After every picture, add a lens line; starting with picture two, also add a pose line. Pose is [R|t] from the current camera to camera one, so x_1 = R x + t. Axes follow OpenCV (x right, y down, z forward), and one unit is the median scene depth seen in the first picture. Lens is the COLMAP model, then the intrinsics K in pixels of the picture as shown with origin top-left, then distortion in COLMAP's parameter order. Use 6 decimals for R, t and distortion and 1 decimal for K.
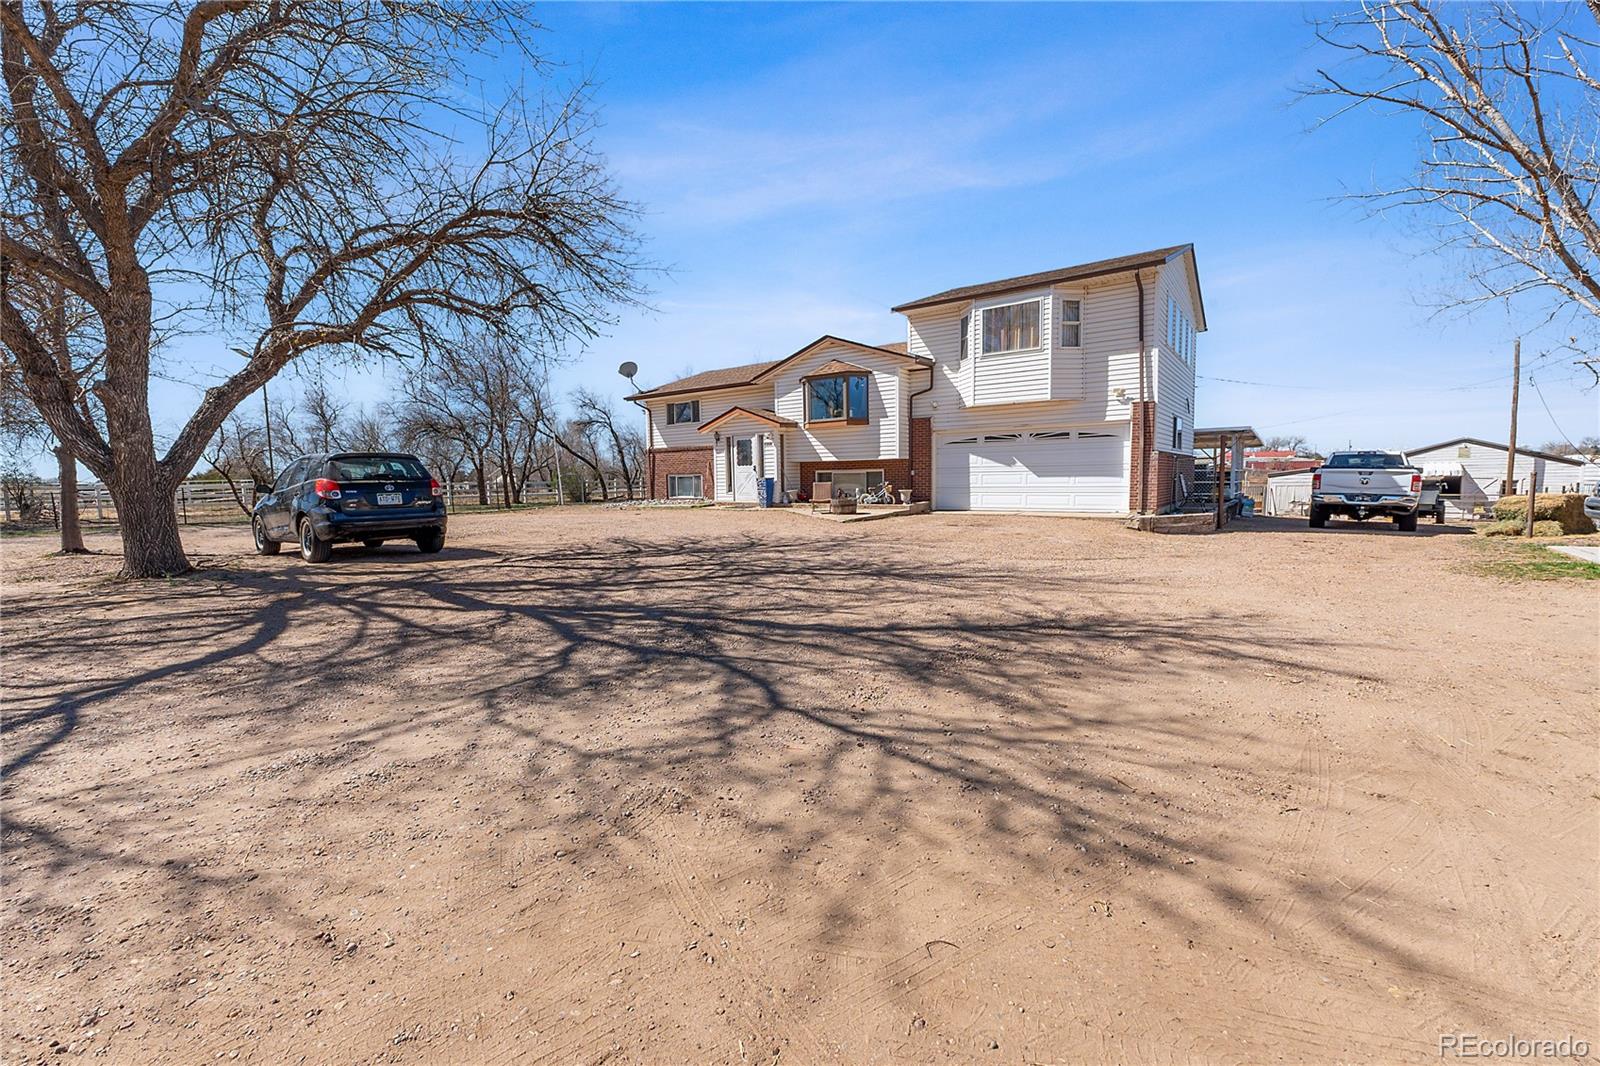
lens RADIAL K [[682.5, 0, 802.5], [0, 682.5, 531.6], [0, 0, 1]] dist [0.002242, -0.000073]
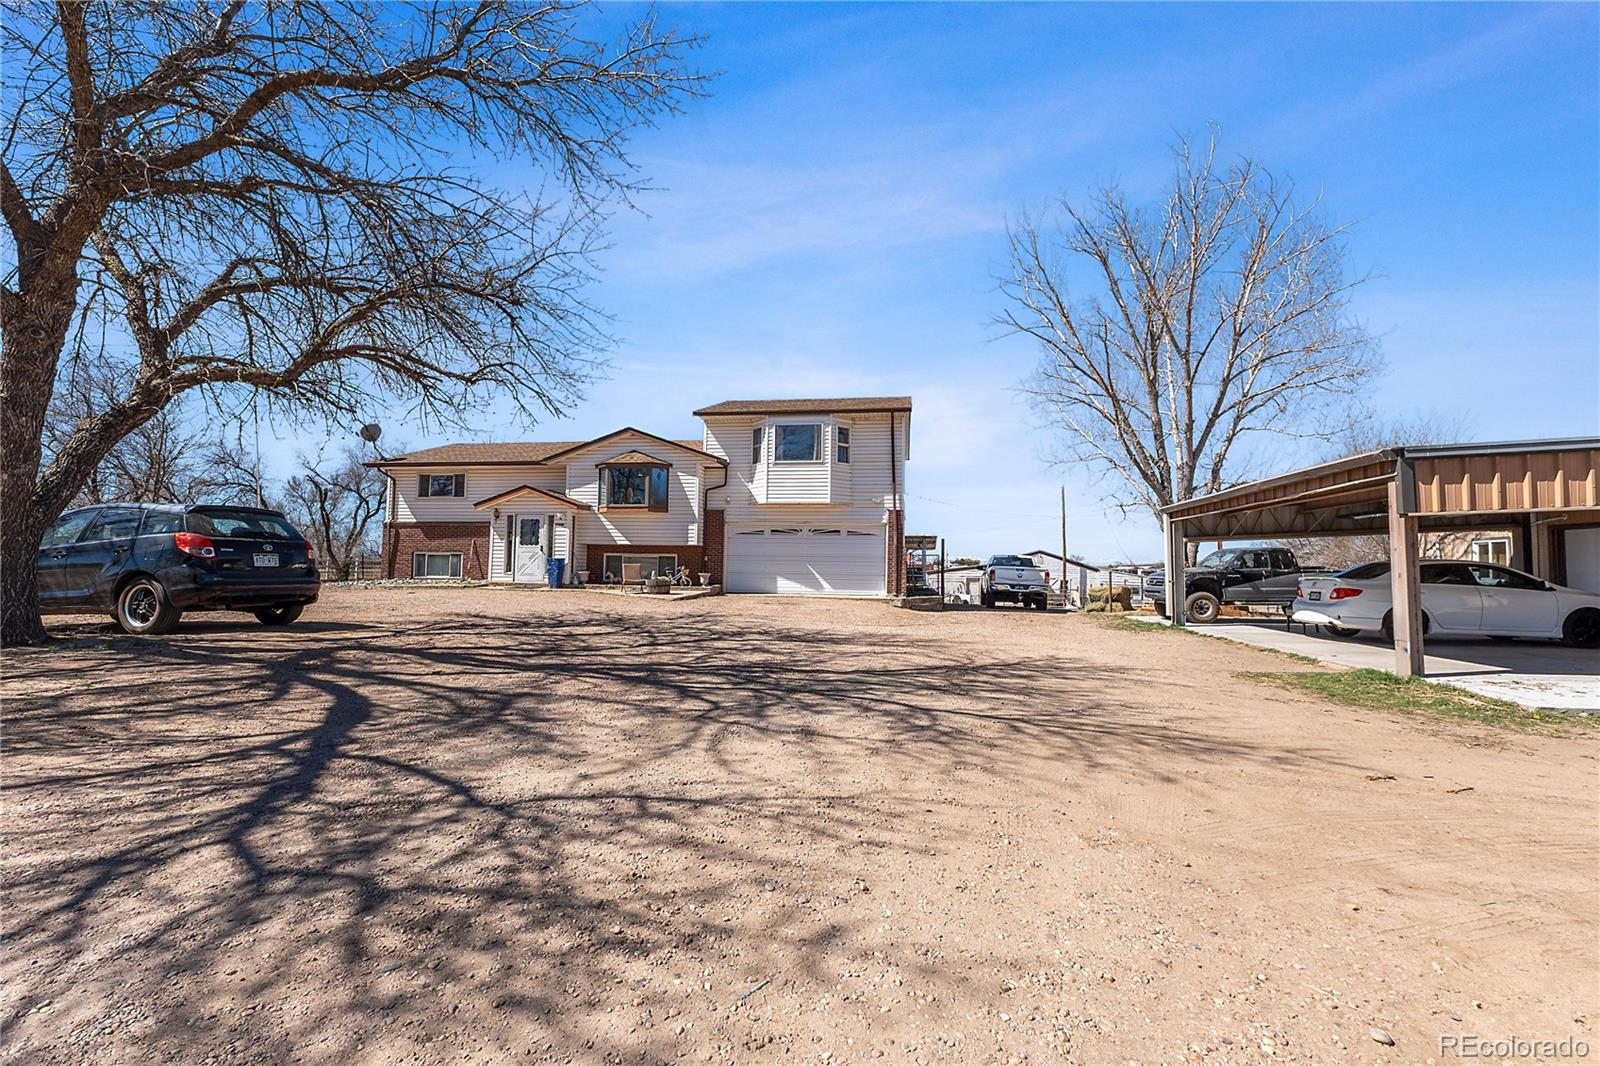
lens RADIAL K [[682.5, 0, 816.0], [0, 682.5, 536.7], [0, 0, 1]] dist [0.002242, -0.000073]
pose [[0.880654, 0.052571, 0.470835, -0.206874], [0.008296, 0.991961, -0.126274, 0.020243], [-0.473688, 0.115109, 0.873138, -0.055313]]
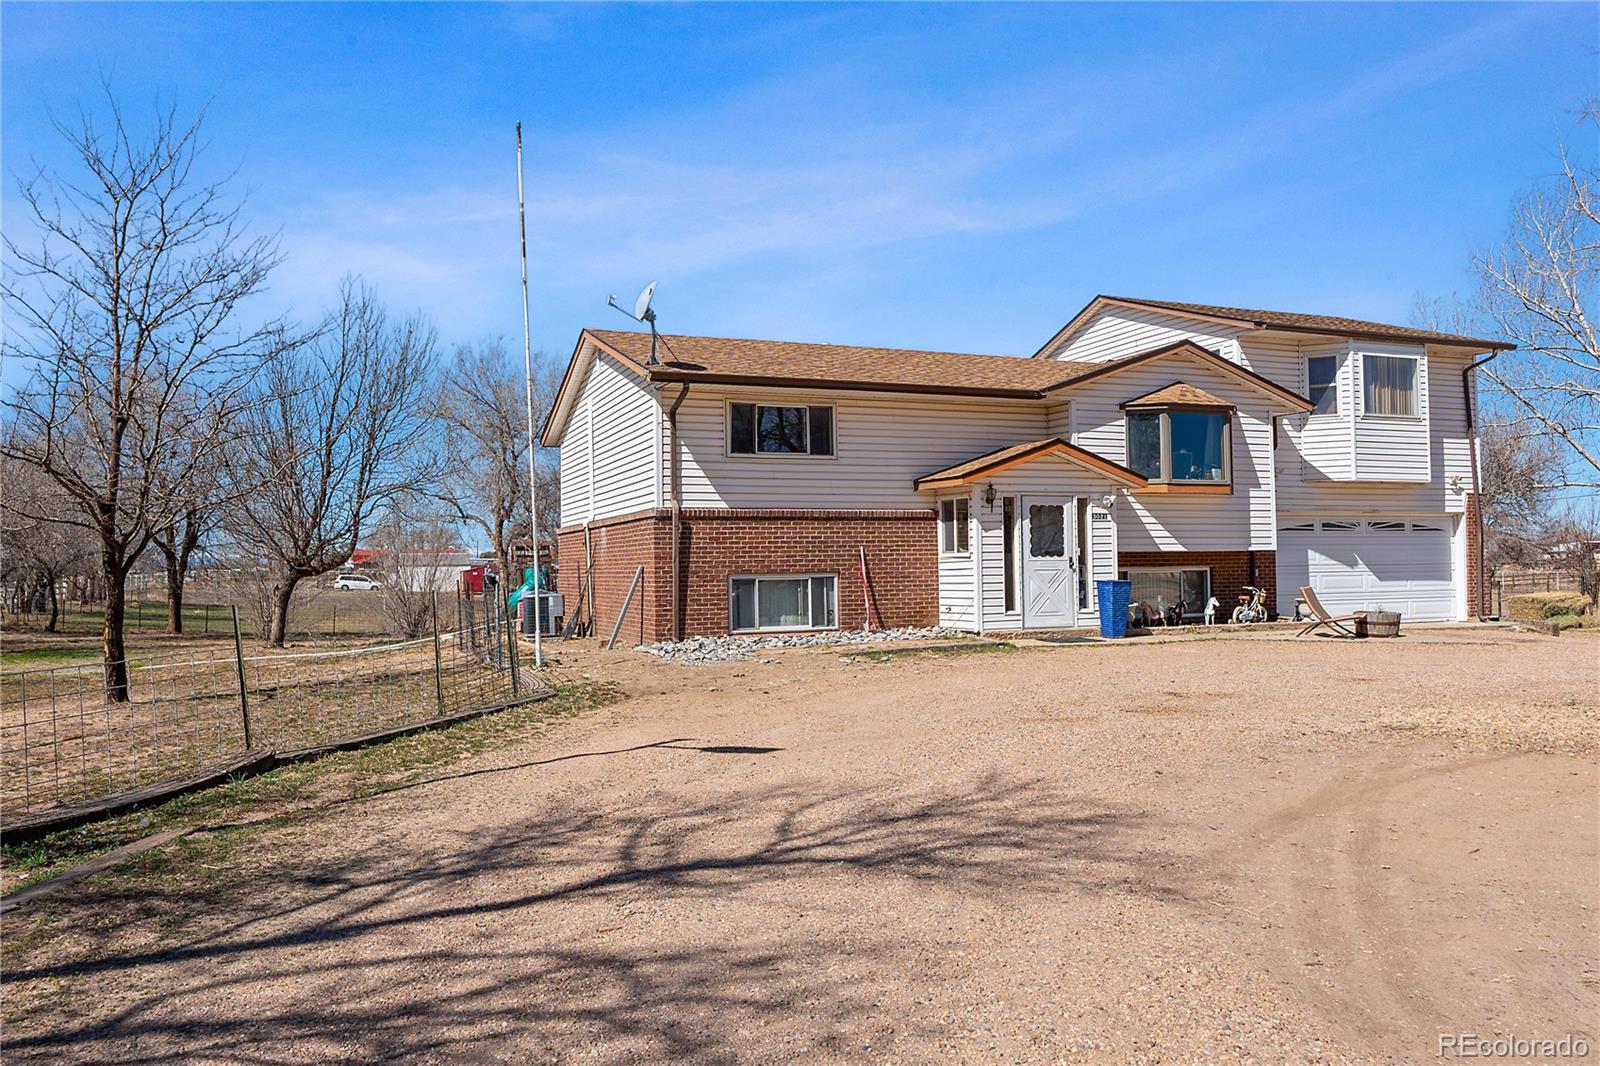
lens RADIAL K [[1142.6, 0, 808.5], [0, 1142.6, 535.5], [0, 0, 1]] dist [-0.009147, -0.004505]
pose [[0.525305, 0.034673, 0.850207, -0.994752], [0.071886, 0.993789, -0.084943, -0.060330], [-0.847872, 0.105739, 0.519550, 0.802328]]
